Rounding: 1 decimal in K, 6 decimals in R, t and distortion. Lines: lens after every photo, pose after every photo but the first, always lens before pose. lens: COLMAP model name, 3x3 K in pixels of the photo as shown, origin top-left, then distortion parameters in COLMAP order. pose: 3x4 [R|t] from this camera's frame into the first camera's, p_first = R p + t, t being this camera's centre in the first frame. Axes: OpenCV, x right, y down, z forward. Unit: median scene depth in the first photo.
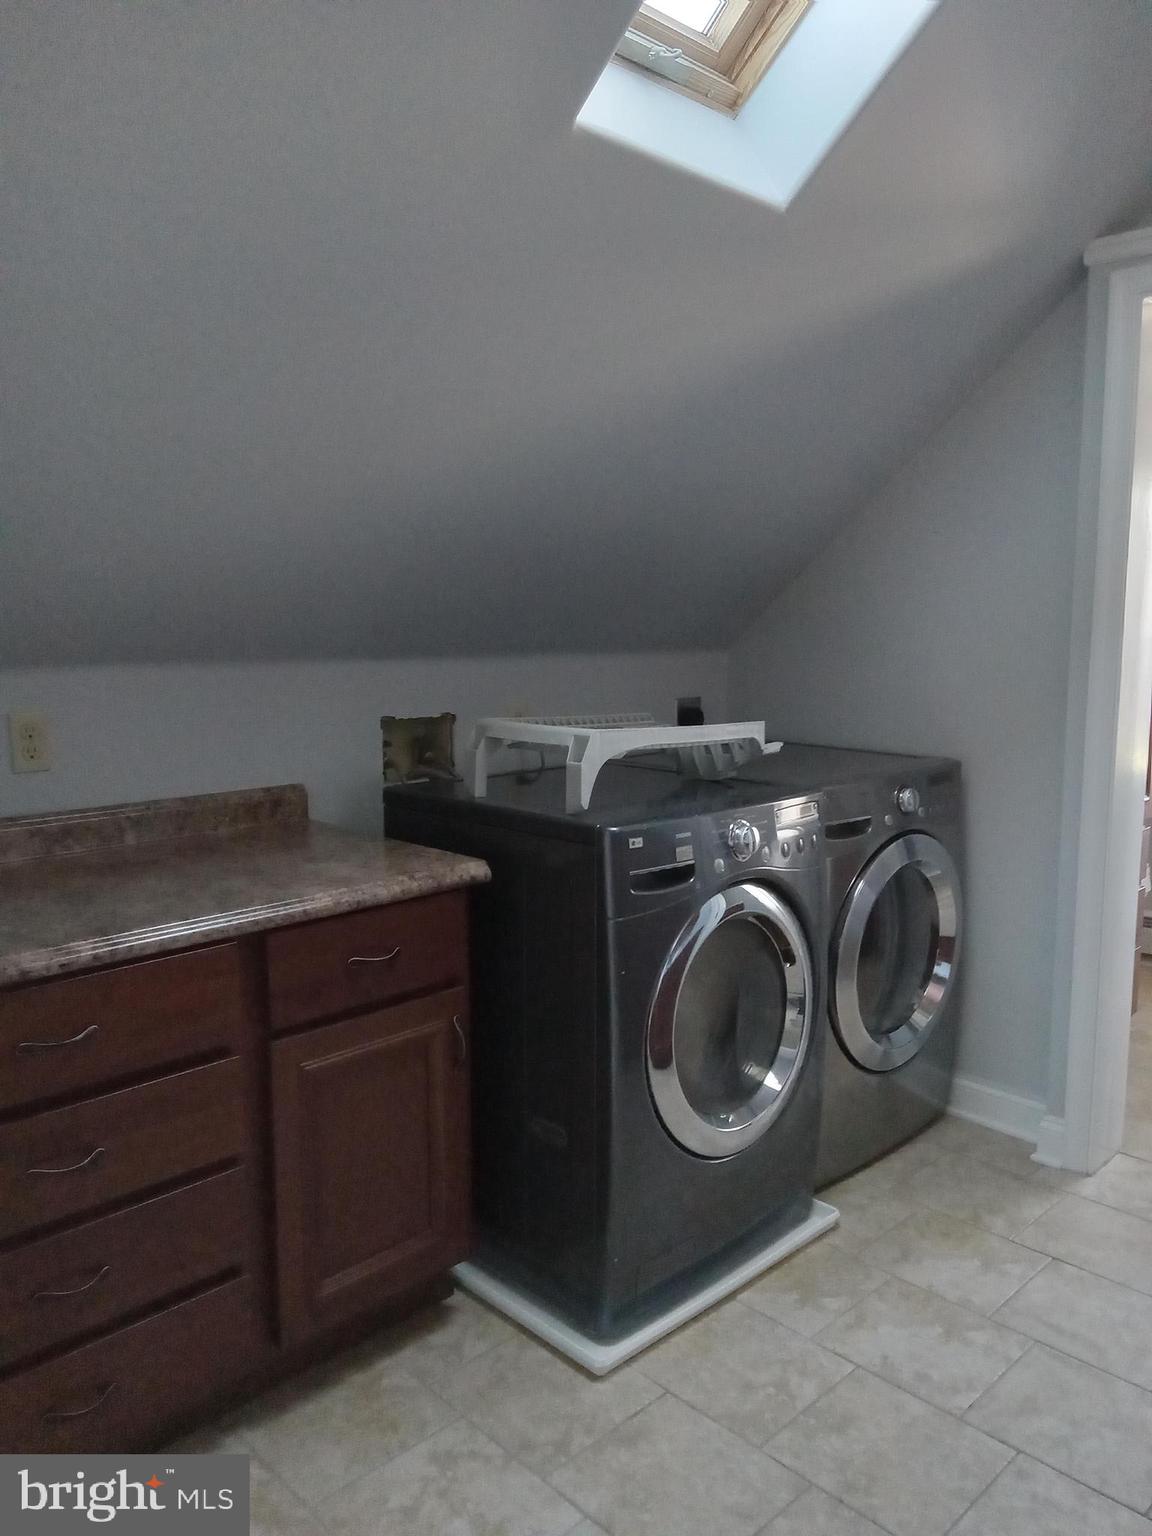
lens RADIAL K [[1139.8, 0, 577.0], [0, 1139.8, 766.8], [0, 0, 1]] dist [-0.008525, -0.005000]
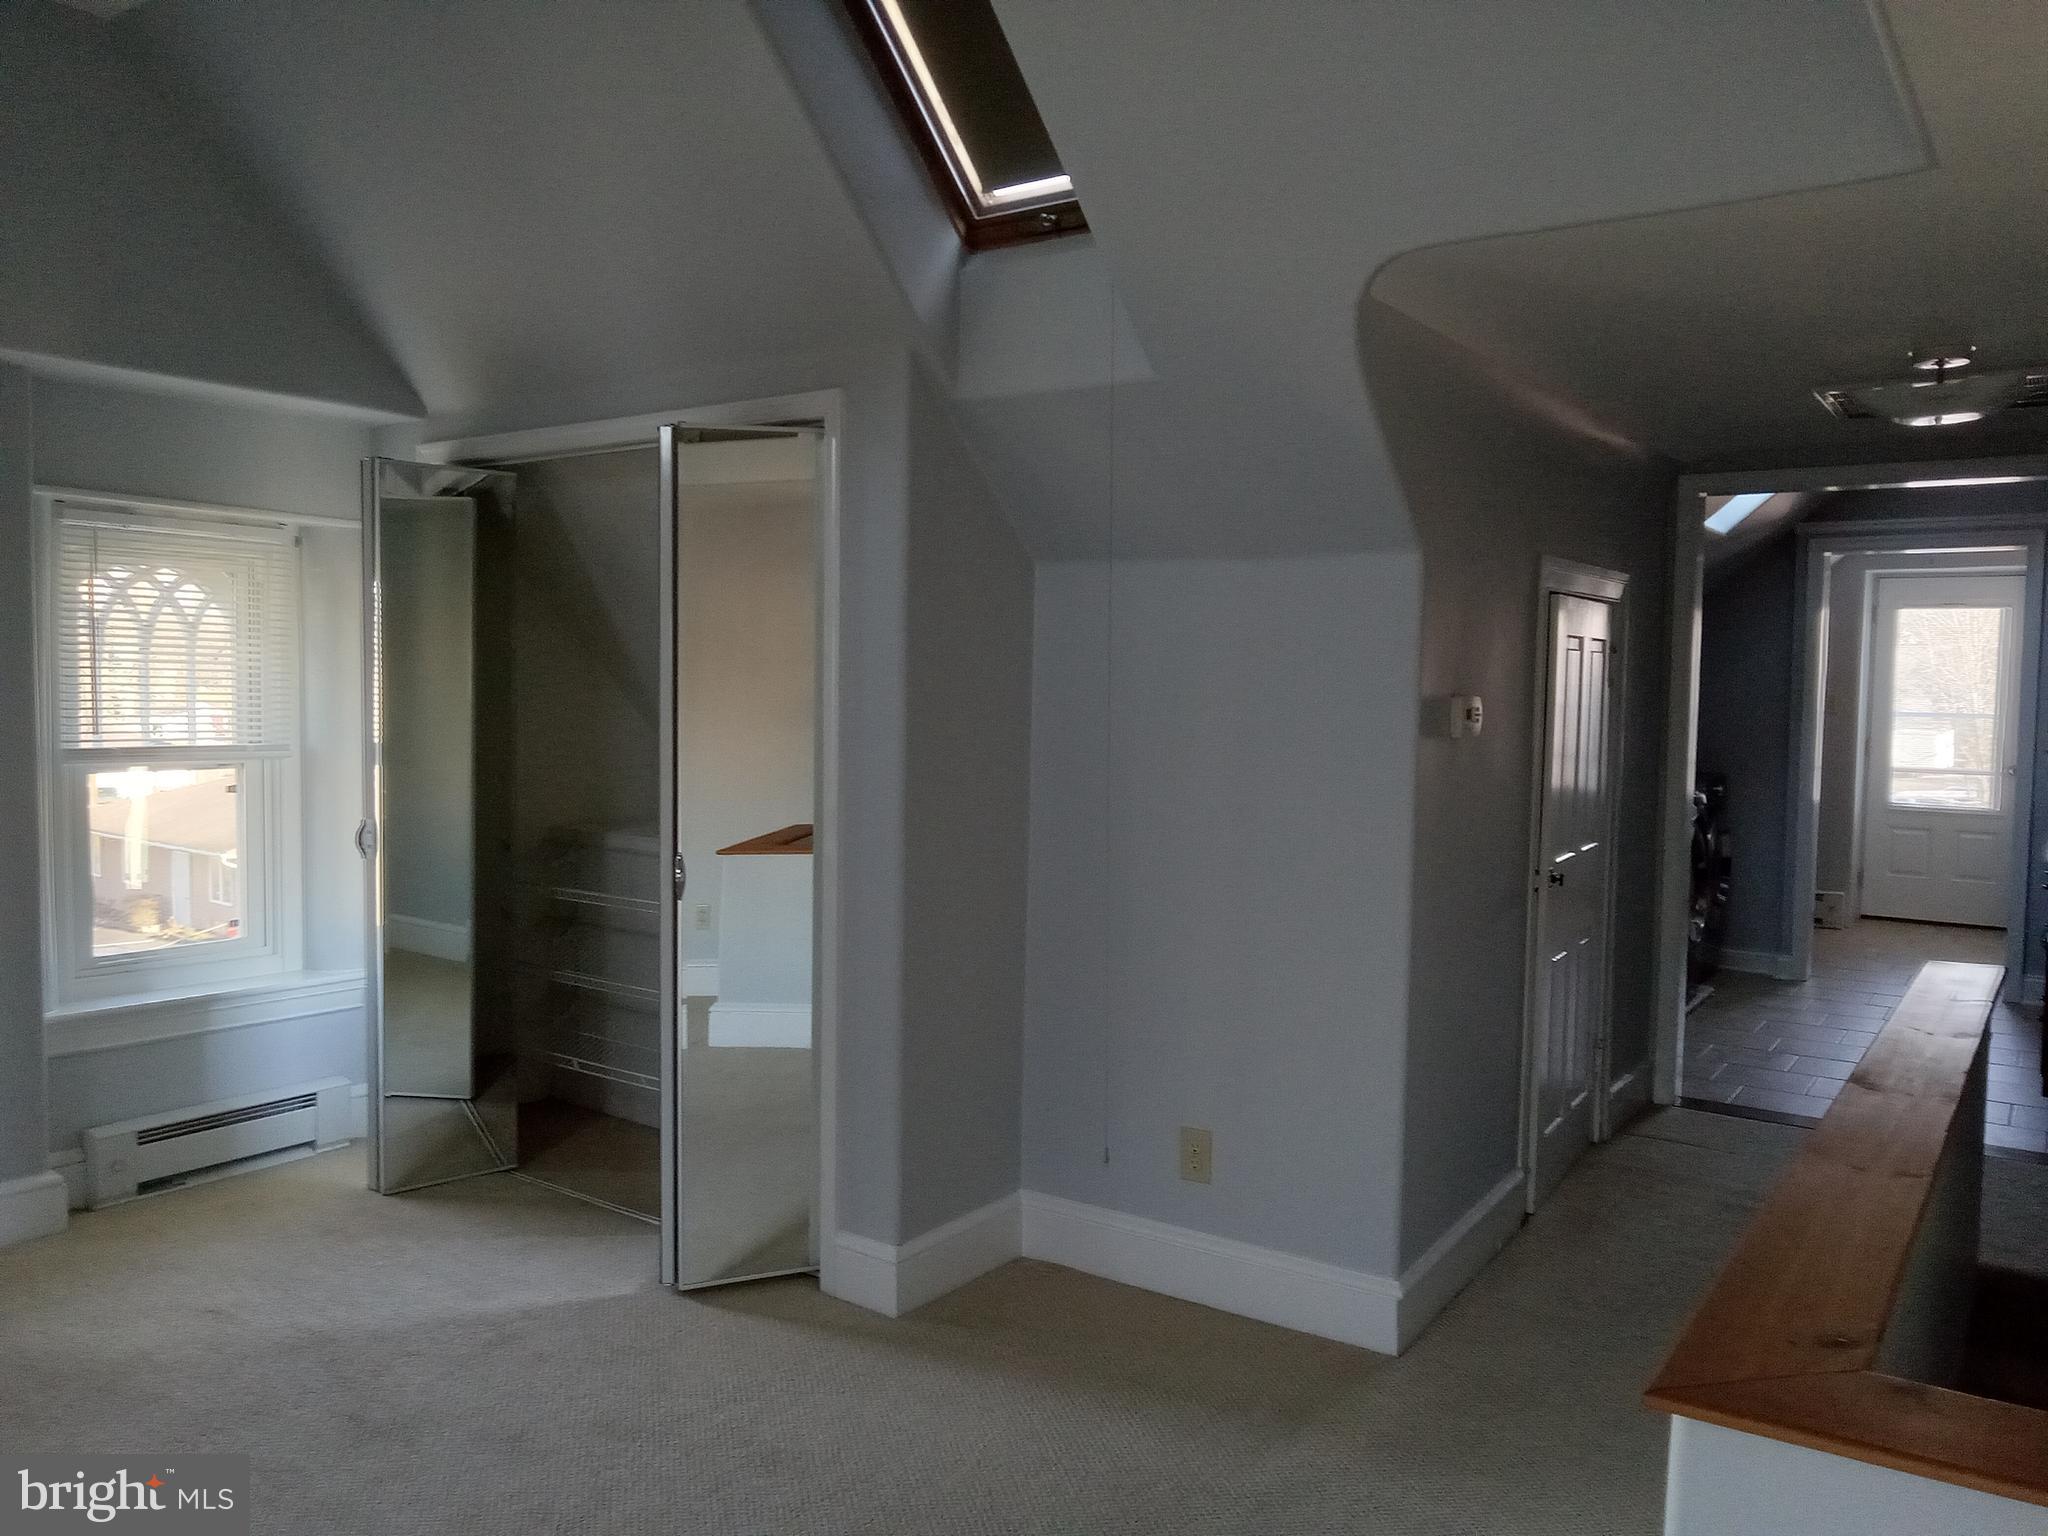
lens RADIAL K [[1519.7, 0, 1048.7], [0, 1519.7, 790.9], [0, 0, 1]] dist [-0.008525, -0.005000]
pose [[0.980984, -0.005672, 0.194006, -1.646275], [0.016397, 0.998421, -0.053724, 0.180718], [-0.193395, 0.055883, 0.979528, -1.639016]]
